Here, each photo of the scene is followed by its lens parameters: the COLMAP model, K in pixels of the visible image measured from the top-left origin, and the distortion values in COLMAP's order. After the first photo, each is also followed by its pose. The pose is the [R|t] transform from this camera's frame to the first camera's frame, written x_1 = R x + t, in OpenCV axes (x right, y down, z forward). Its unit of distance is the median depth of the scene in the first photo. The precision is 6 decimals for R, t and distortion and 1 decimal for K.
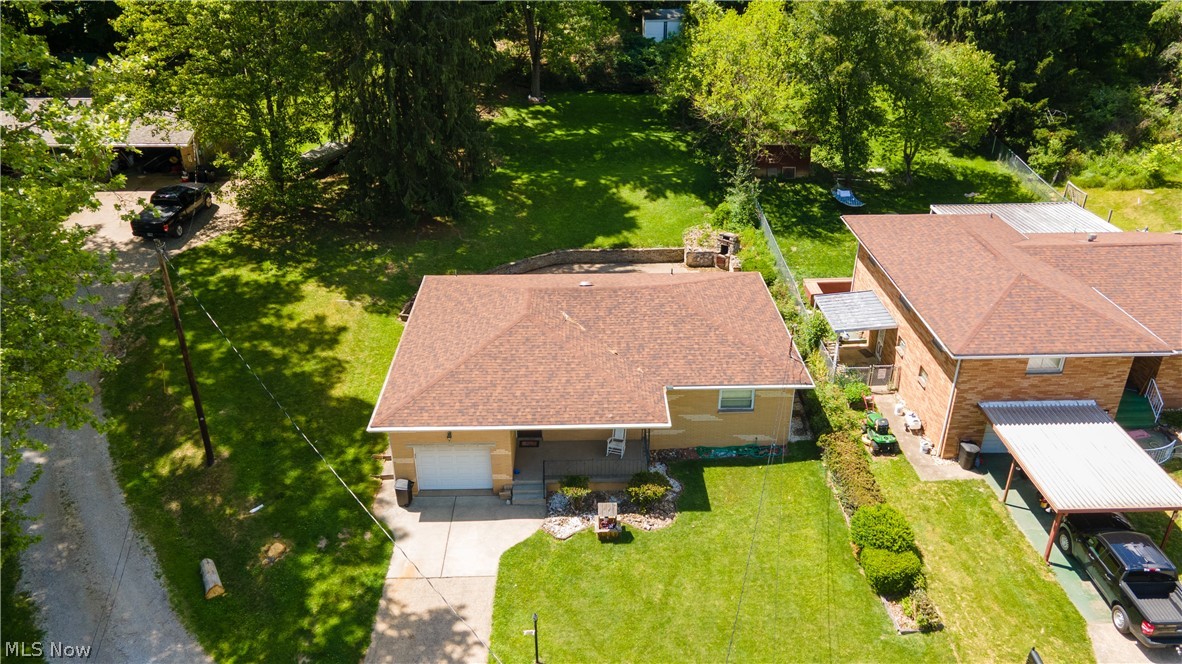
lens RADIAL K [[866.7, 0, 585.7], [0, 866.7, 331.4], [0, 0, 1]] dist [0.070915, -0.002108]
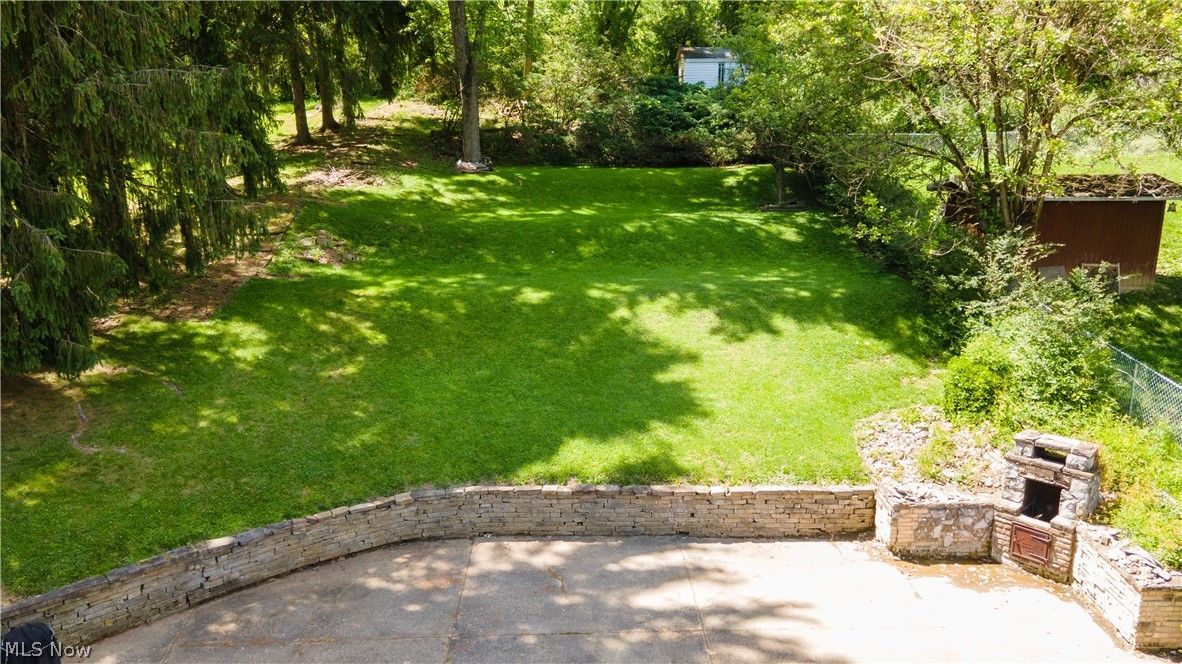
lens RADIAL K [[866.7, 0, 595.8], [0, 866.7, 327.0], [0, 0, 1]] dist [0.070915, -0.002108]
pose [[0.999859, 0.013134, -0.010447, 0.024896], [-0.015280, 0.969898, -0.243030, -0.071010], [0.006940, 0.243155, 0.969963, 0.666533]]
